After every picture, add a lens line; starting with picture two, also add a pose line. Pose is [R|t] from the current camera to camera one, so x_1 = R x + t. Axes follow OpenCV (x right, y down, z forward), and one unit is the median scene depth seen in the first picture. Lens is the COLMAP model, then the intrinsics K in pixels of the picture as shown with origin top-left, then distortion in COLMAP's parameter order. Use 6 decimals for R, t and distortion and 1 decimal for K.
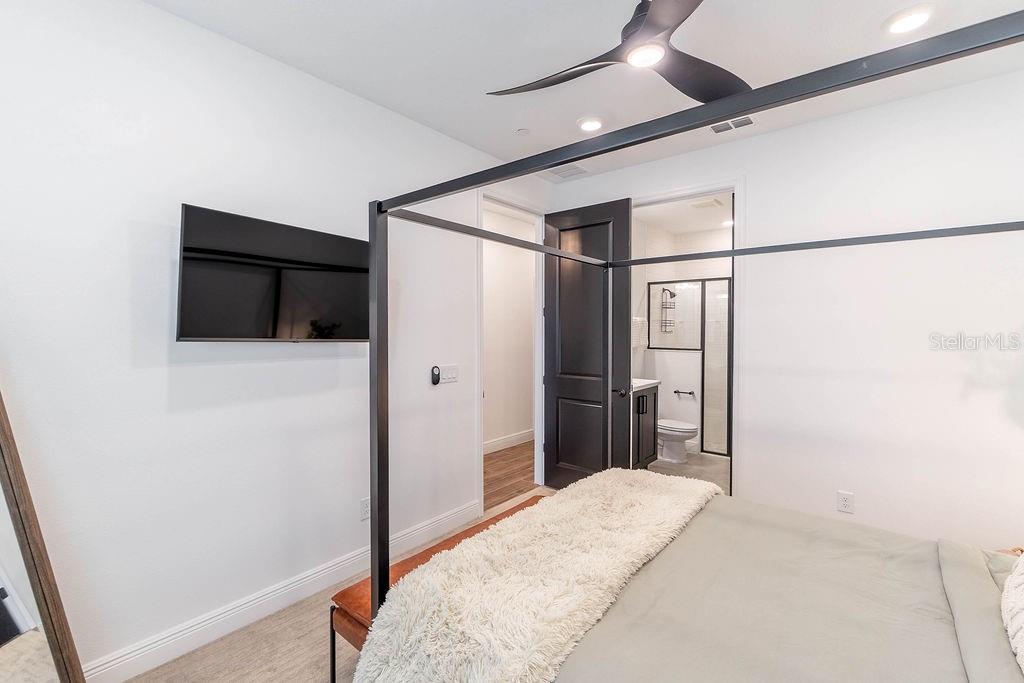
lens RADIAL K [[437.8, 0, 516.2], [0, 437.8, 334.2], [0, 0, 1]] dist [-0.000076, 0.000039]
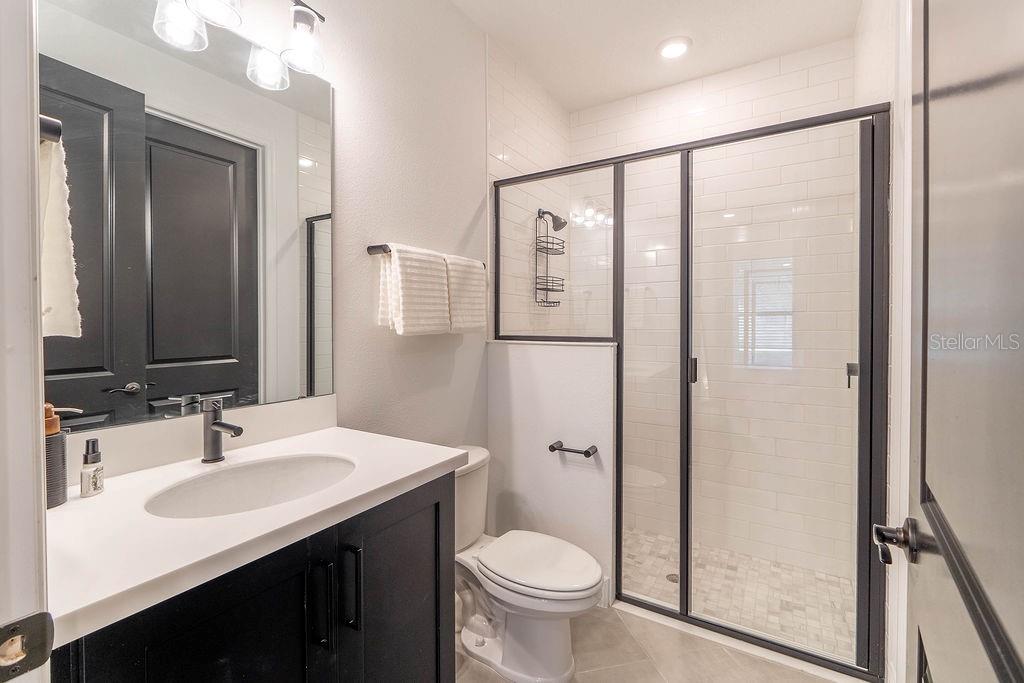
lens RADIAL K [[437.8, 0, 516.2], [0, 437.8, 334.2], [0, 0, 1]] dist [-0.000076, 0.000039]
pose [[0.989909, -0.014832, 0.140929, 0.259679], [0.012910, 0.999811, 0.014546, 0.022154], [-0.141118, -0.012580, 0.989913, 0.577818]]
